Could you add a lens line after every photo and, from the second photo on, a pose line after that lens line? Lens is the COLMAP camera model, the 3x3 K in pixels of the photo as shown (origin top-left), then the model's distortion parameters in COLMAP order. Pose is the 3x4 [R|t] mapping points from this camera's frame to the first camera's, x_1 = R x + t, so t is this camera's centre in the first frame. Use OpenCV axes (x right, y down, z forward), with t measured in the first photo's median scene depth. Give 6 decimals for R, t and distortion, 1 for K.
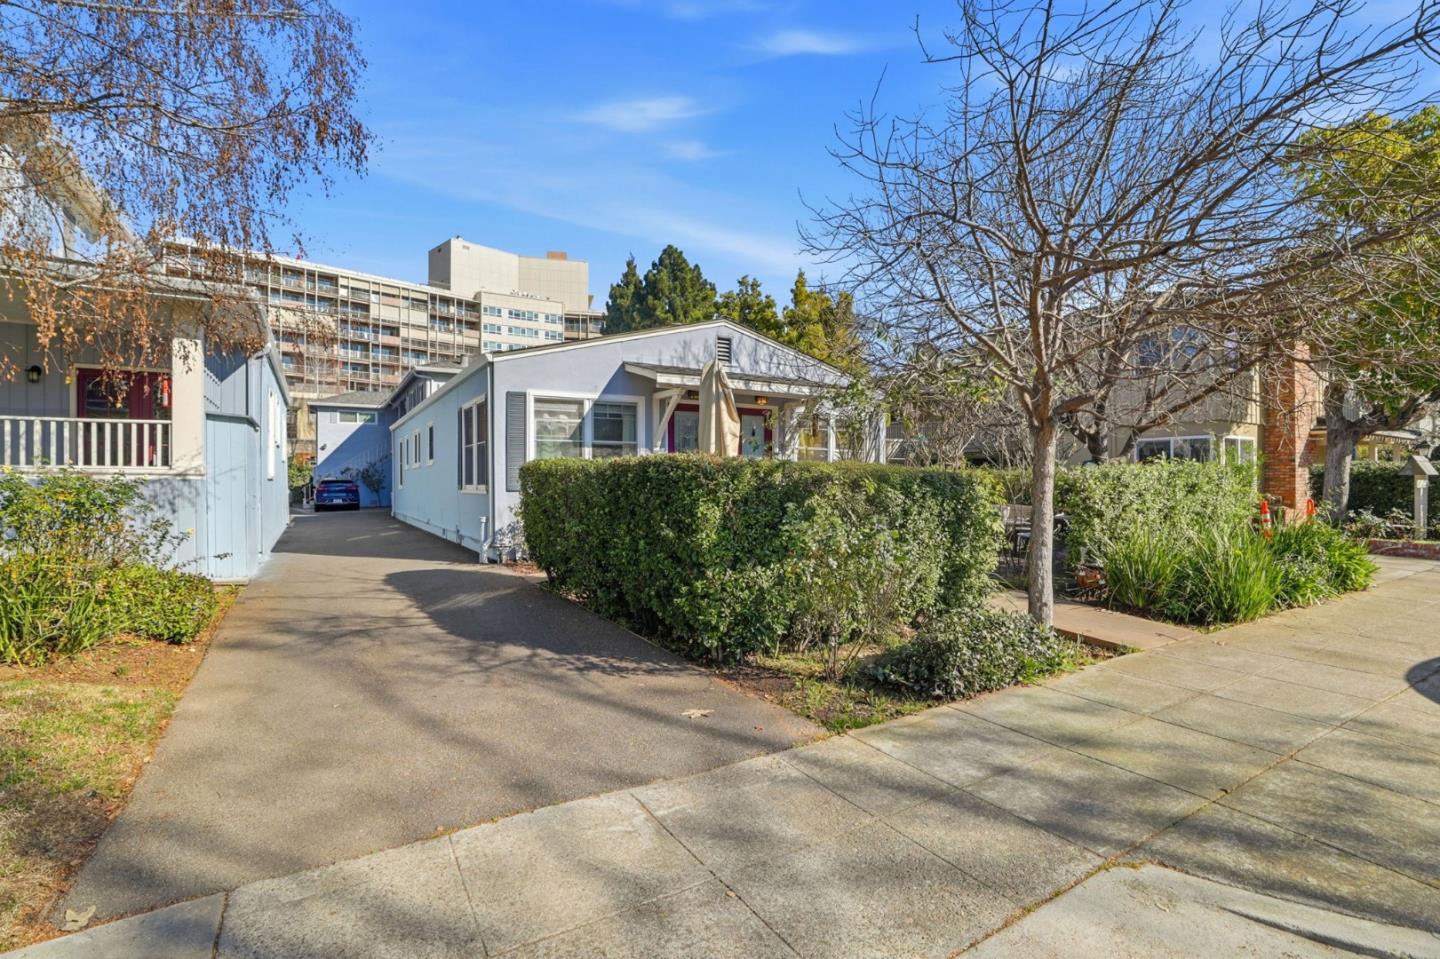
lens RADIAL K [[668.8, 0, 717.7], [0, 668.8, 476.9], [0, 0, 1]] dist [-0.030763, 0.004439]
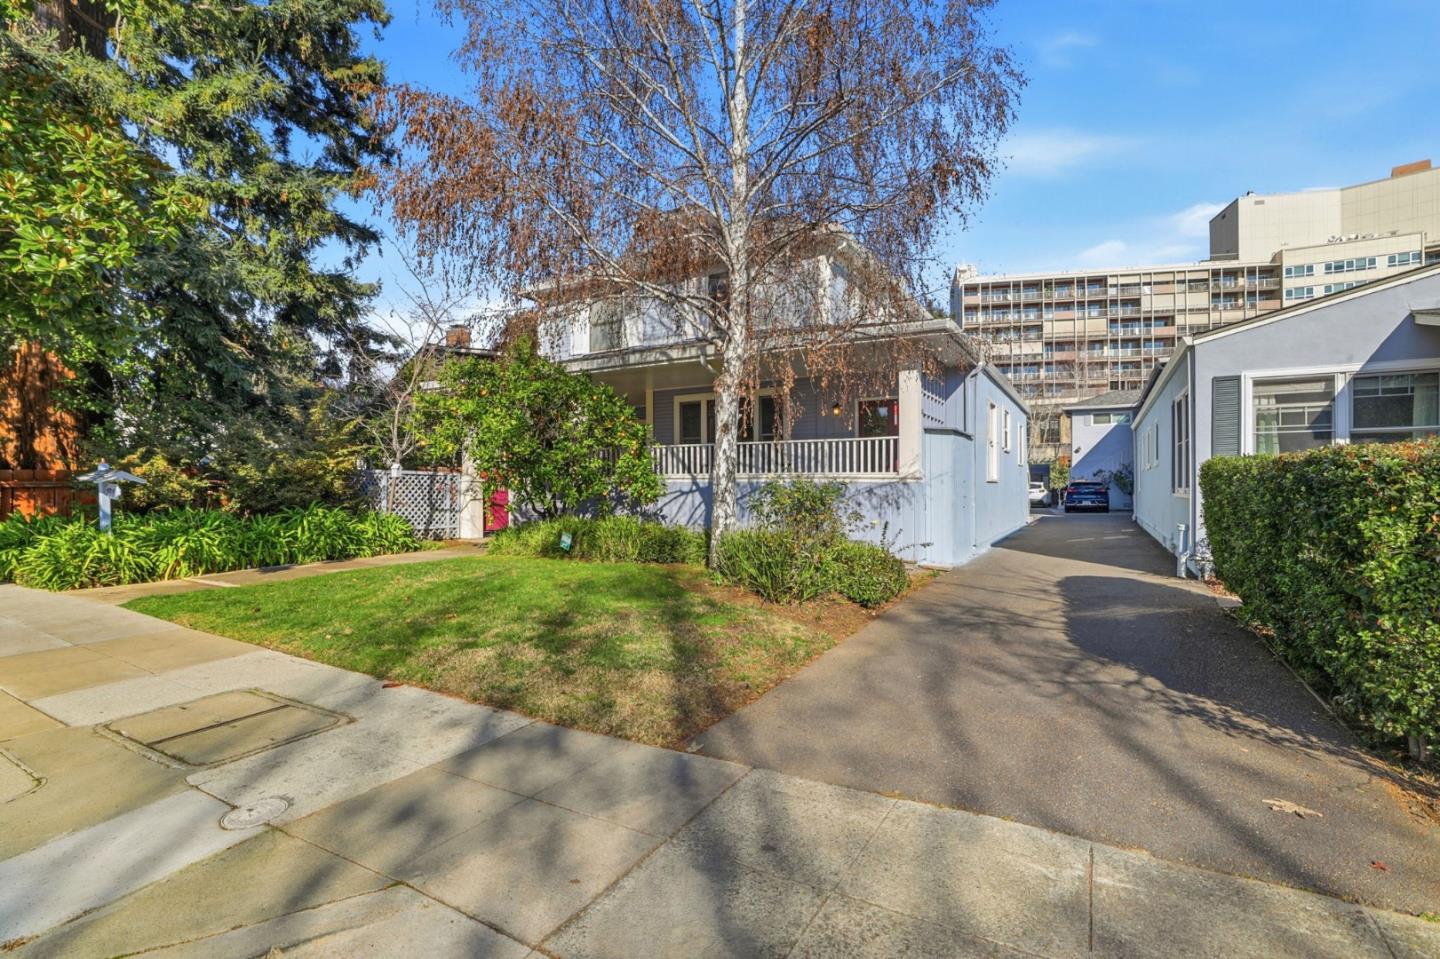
lens RADIAL K [[668.8, 0, 718.5], [0, 668.8, 488.7], [0, 0, 1]] dist [-0.030763, 0.004439]
pose [[0.485561, 0.007794, -0.874168, 0.038272], [0.005125, 0.999918, 0.011762, -0.000125], [0.874188, -0.010191, 0.485481, 0.017137]]
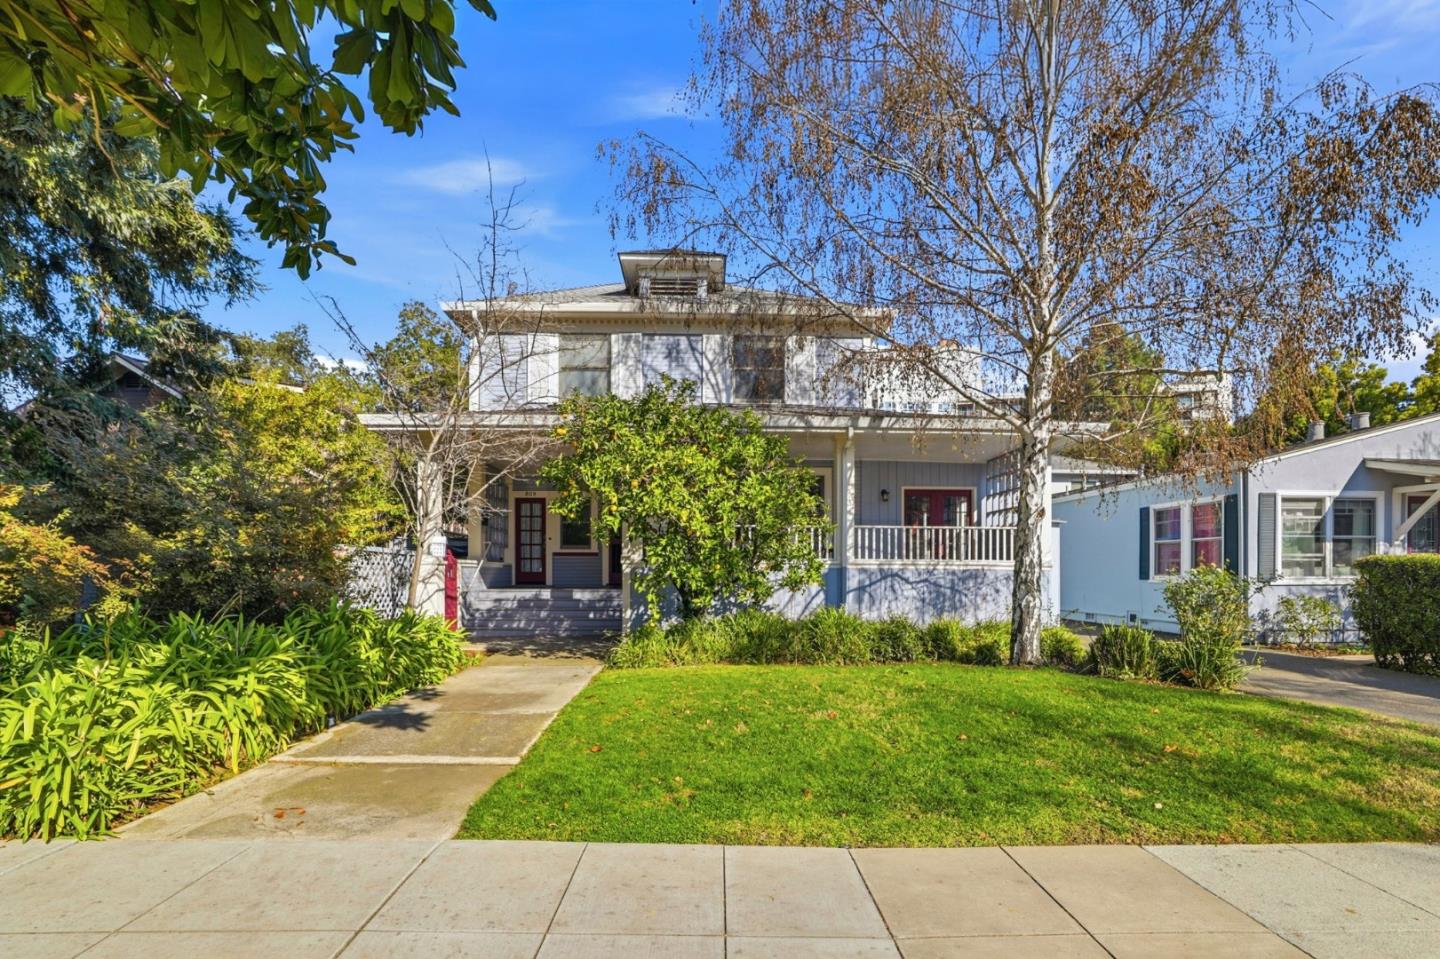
lens RADIAL K [[668.8, 0, 710.9], [0, 668.8, 569.7], [0, 0, 1]] dist [-0.030763, 0.004439]
pose [[0.873508, 0.006923, -0.486761, -0.205197], [-0.005192, 0.999974, 0.004905, -0.000115], [0.486783, -0.001757, 0.873521, -0.143652]]
